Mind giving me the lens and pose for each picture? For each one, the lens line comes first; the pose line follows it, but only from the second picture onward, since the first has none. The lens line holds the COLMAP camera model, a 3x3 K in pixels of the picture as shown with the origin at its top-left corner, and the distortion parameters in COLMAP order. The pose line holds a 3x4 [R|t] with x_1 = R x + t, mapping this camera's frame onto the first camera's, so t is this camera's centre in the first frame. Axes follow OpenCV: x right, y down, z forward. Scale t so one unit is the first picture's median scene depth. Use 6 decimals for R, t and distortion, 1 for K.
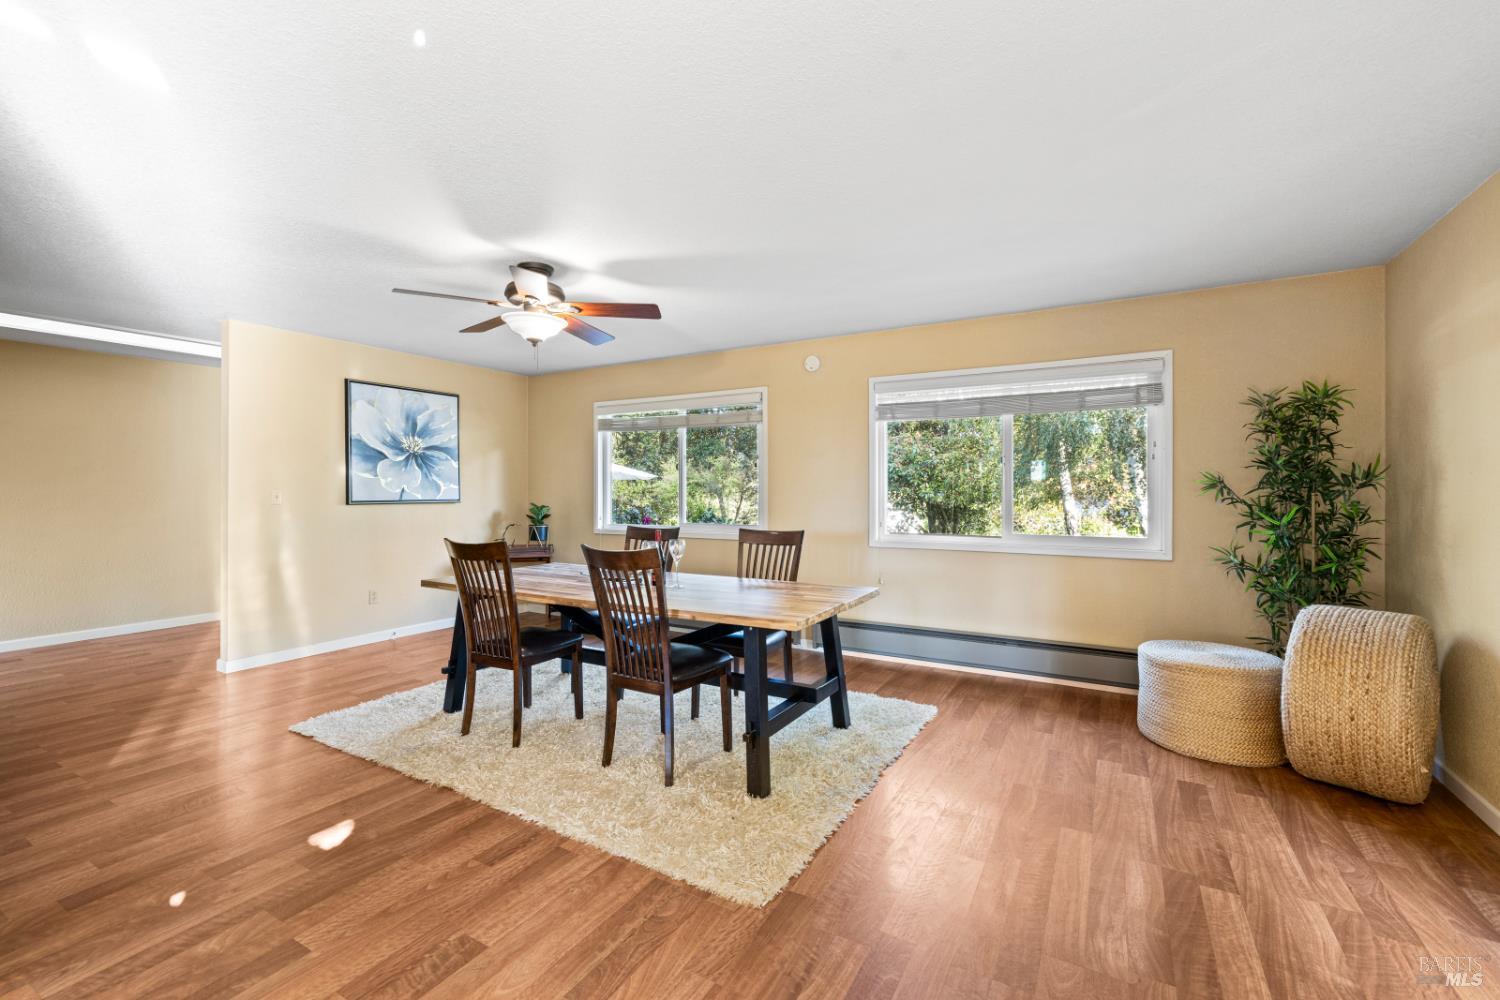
lens RADIAL K [[625.3, 0, 737.3], [0, 625.3, 476.8], [0, 0, 1]] dist [0.000654, -0.000267]
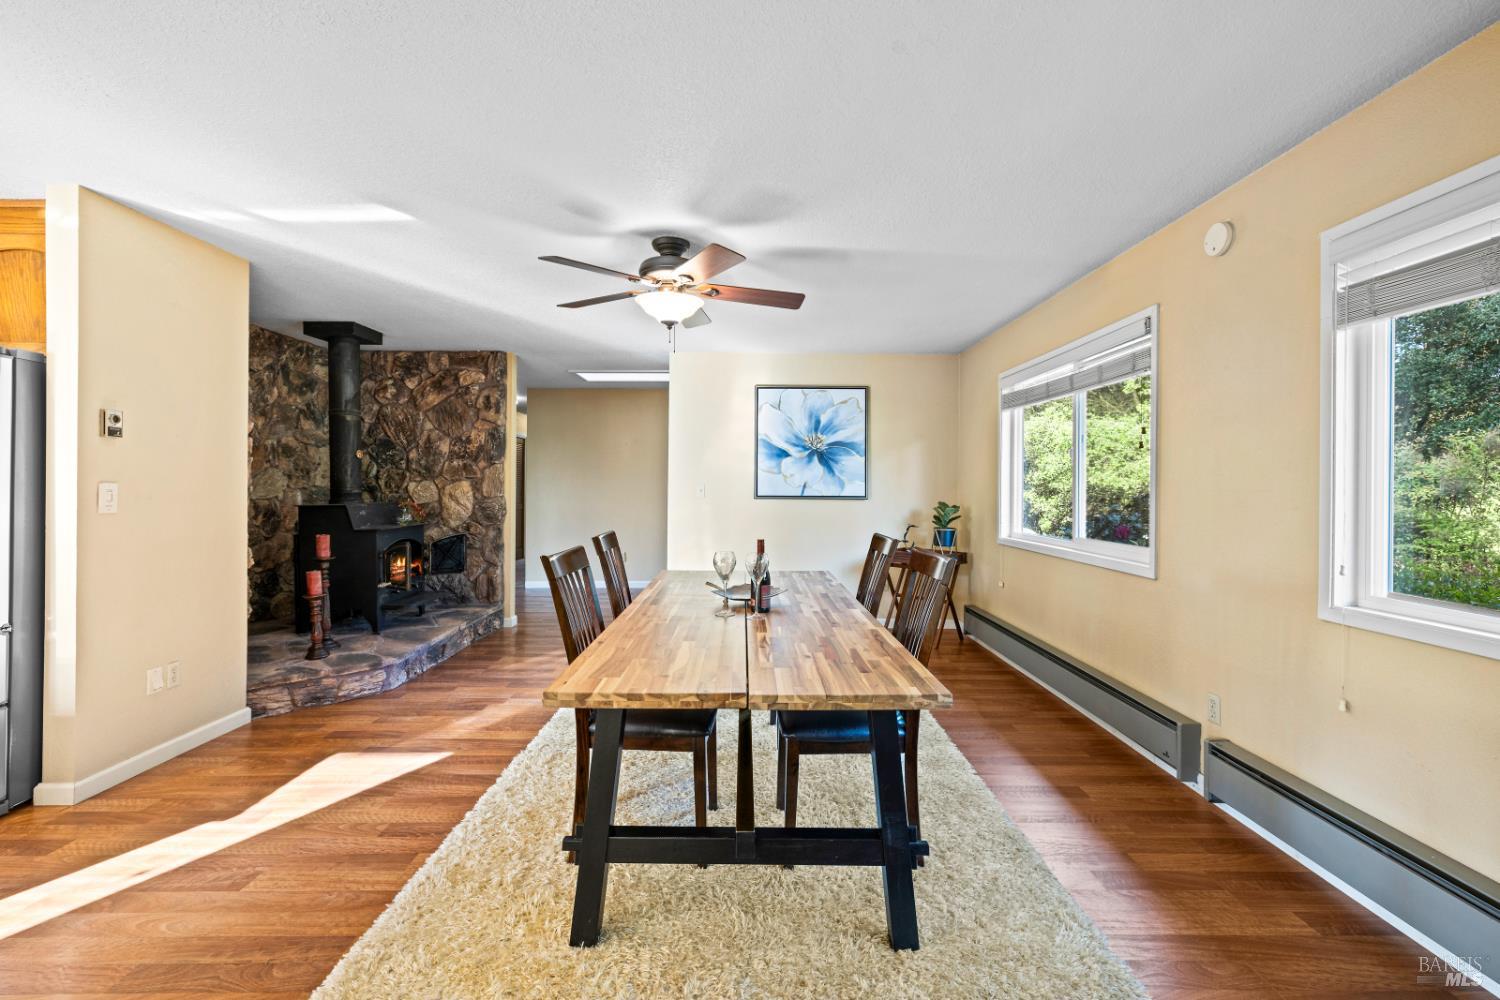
lens RADIAL K [[644.1, 0, 762.7], [0, 644.1, 489.2], [0, 0, 1]] dist [0.004363, -0.000558]
pose [[0.531152, 0.007825, -0.847240, 0.427092], [0.012805, 0.999769, 0.017262, 0.008982], [0.847180, -0.020018, 0.530929, 0.473498]]
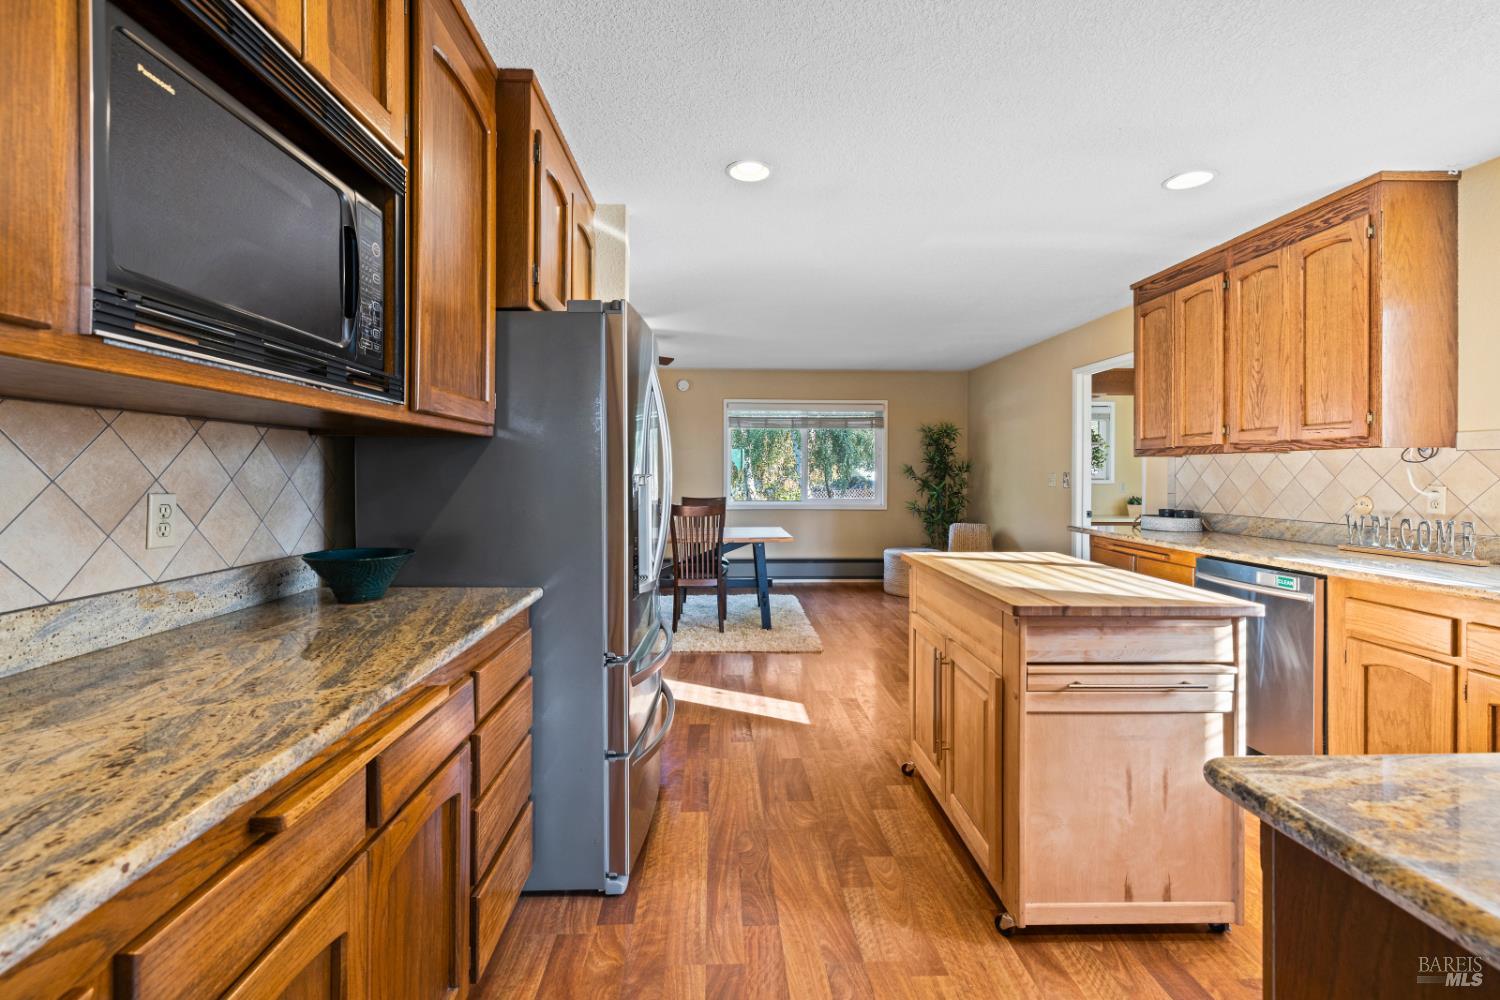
lens RADIAL K [[644.1, 0, 728.3], [0, 644.1, 472.2], [0, 0, 1]] dist [0.004363, -0.000558]
pose [[0.847797, 0.005832, 0.530289, -0.685824], [-0.018300, 0.999666, 0.018263, -0.007426], [-0.530005, -0.025188, 0.847620, -0.385590]]
